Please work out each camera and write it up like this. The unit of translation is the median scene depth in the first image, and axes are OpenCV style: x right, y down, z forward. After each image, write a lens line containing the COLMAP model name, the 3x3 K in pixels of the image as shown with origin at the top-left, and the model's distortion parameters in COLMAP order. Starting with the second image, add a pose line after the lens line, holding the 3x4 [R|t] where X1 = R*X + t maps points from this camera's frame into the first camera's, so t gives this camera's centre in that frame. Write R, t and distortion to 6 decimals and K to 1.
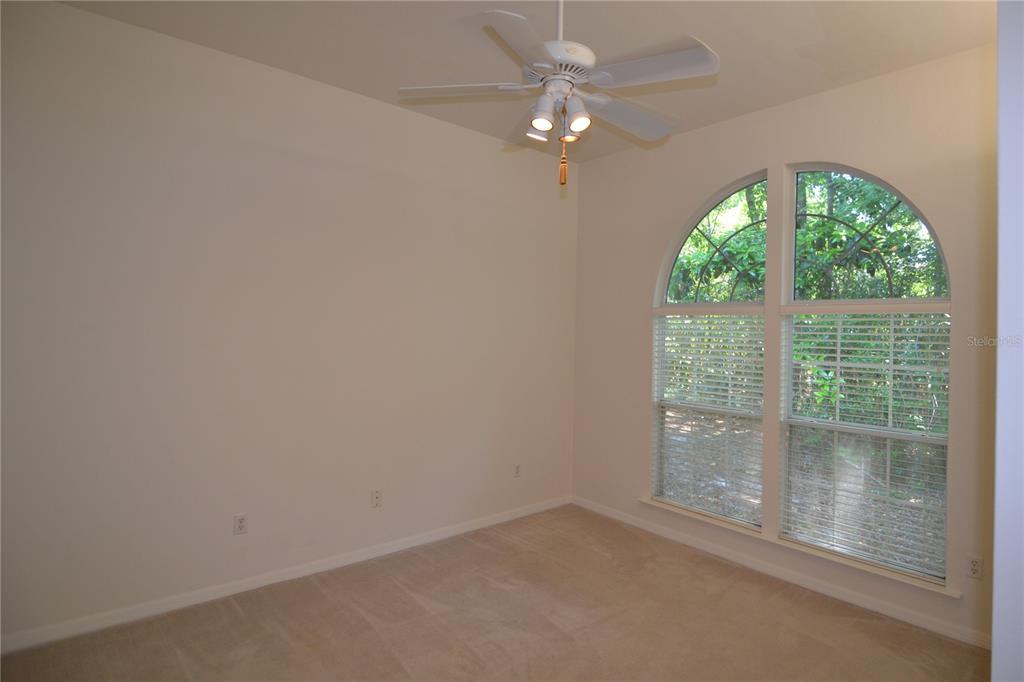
lens RADIAL K [[551.1, 0, 542.9], [0, 551.1, 327.5], [0, 0, 1]] dist [0.020550, -0.026455]
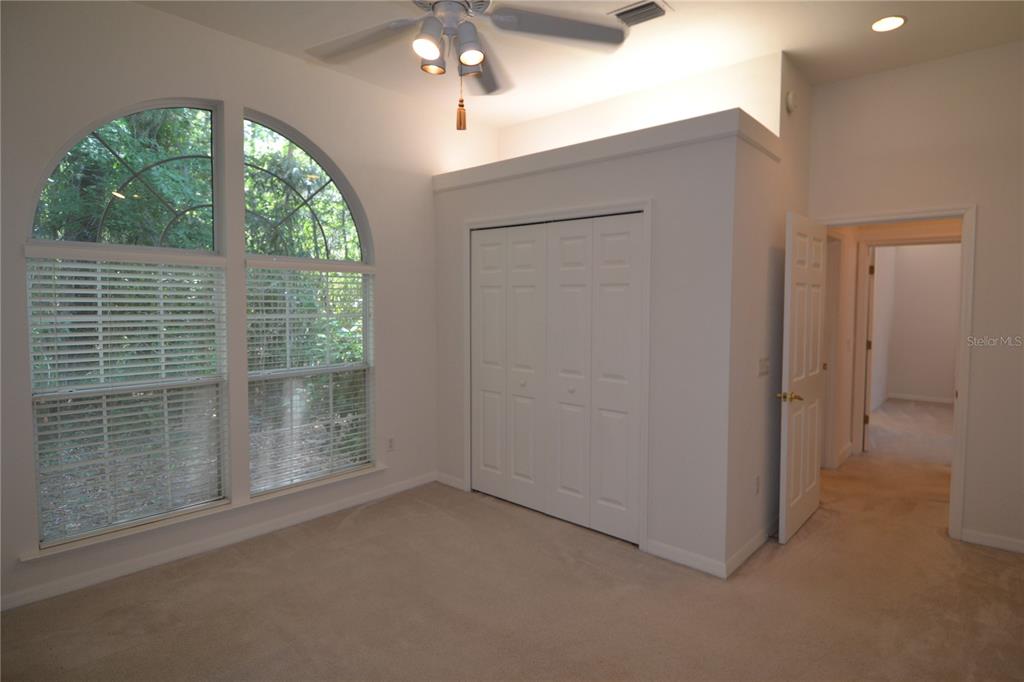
lens RADIAL K [[551.1, 0, 542.9], [0, 551.1, 327.5], [0, 0, 1]] dist [0.020550, -0.026455]
pose [[-0.154319, -0.079561, 0.984813, -0.595608], [-0.034742, 0.996573, 0.075068, -0.009936], [-0.987410, -0.022630, -0.156554, 0.659265]]
